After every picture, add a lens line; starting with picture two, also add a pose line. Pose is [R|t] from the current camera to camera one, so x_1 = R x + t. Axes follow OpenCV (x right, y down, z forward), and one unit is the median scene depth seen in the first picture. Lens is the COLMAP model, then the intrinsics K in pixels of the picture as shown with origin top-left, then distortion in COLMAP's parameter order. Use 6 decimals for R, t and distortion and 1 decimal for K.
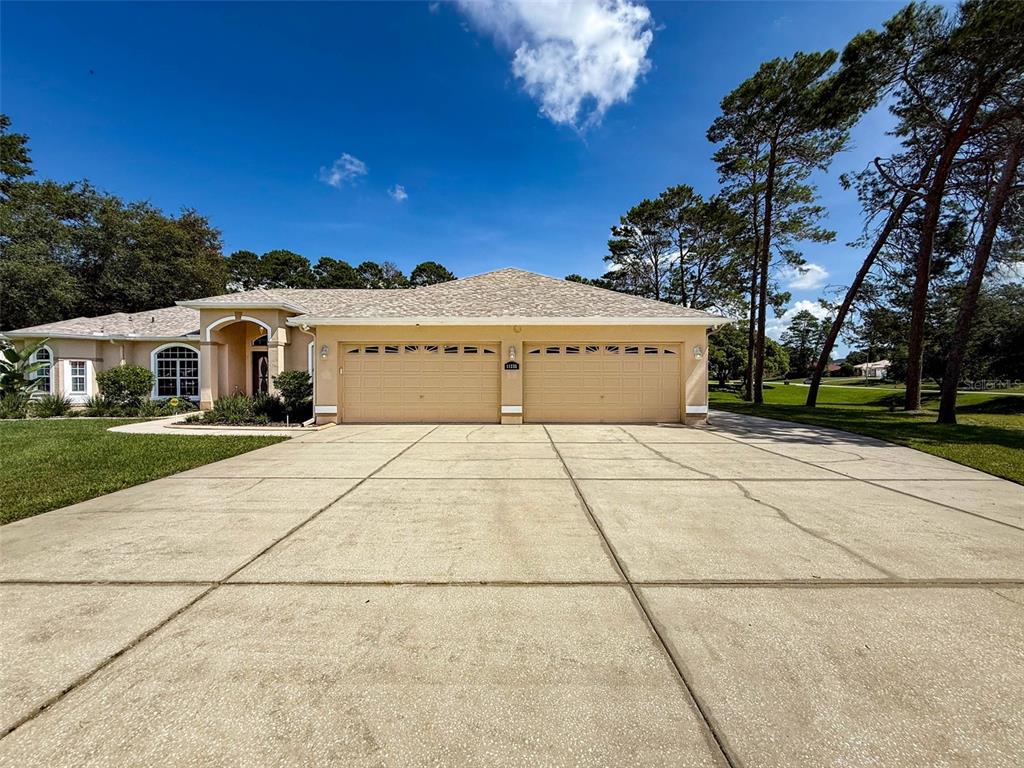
lens RADIAL K [[409.7, 0, 512.4], [0, 409.7, 385.0], [0, 0, 1]] dist [0.001091, -0.000604]
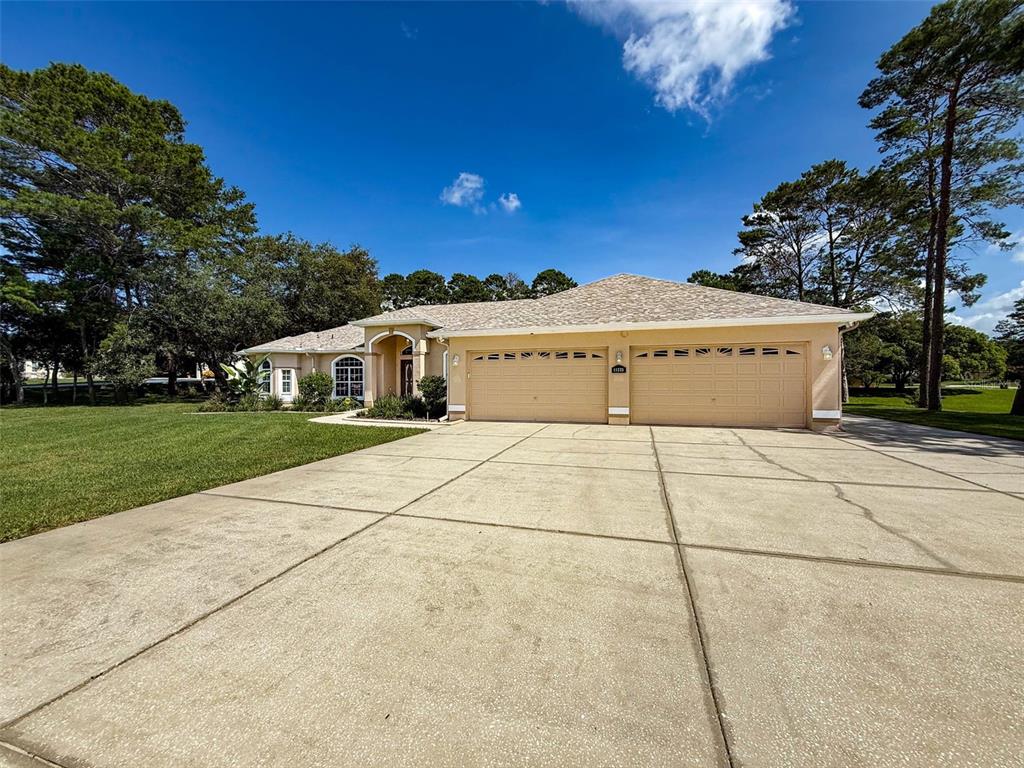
lens RADIAL K [[409.7, 0, 511.3], [0, 409.7, 384.3], [0, 0, 1]] dist [0.001091, -0.000604]
pose [[0.956288, -0.001675, -0.292423, 0.029237], [-0.001492, 0.999943, -0.010608, 0.002308], [0.292424, 0.010581, 0.956230, -0.059763]]
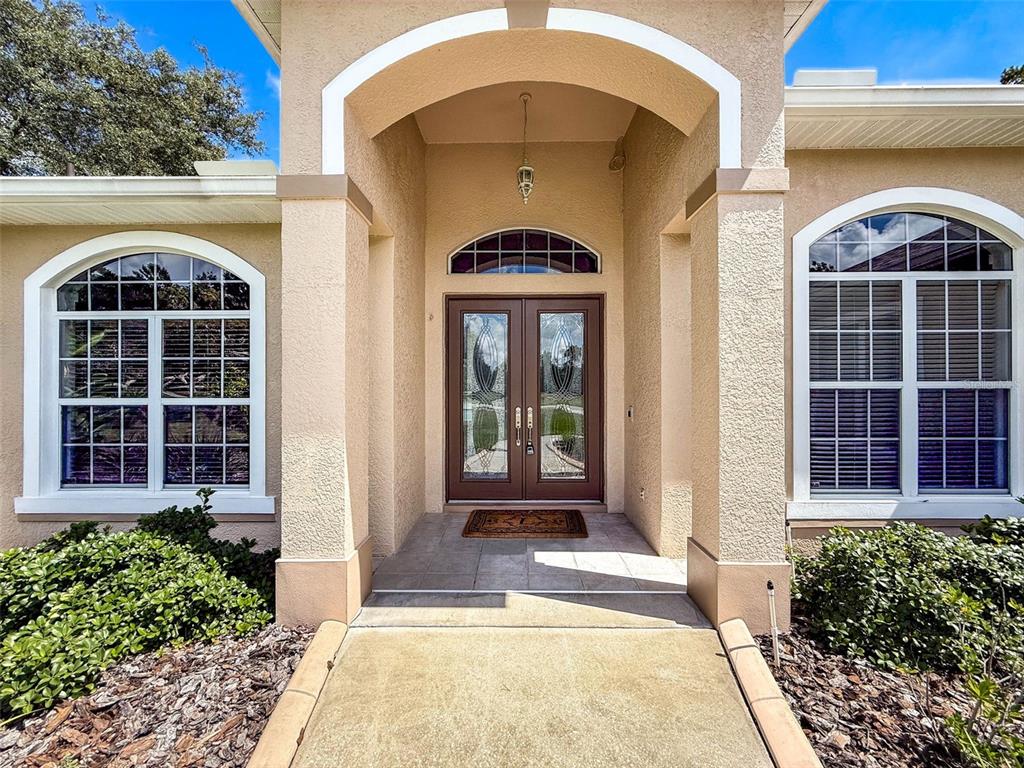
lens RADIAL K [[409.7, 0, 512.6], [0, 409.7, 385.1], [0, 0, 1]] dist [0.001091, -0.000604]
pose [[0.999861, -0.003930, -0.016228, -0.672330], [0.003654, 0.999849, -0.016996, -0.023164], [0.016292, 0.016934, 0.999724, 0.847917]]
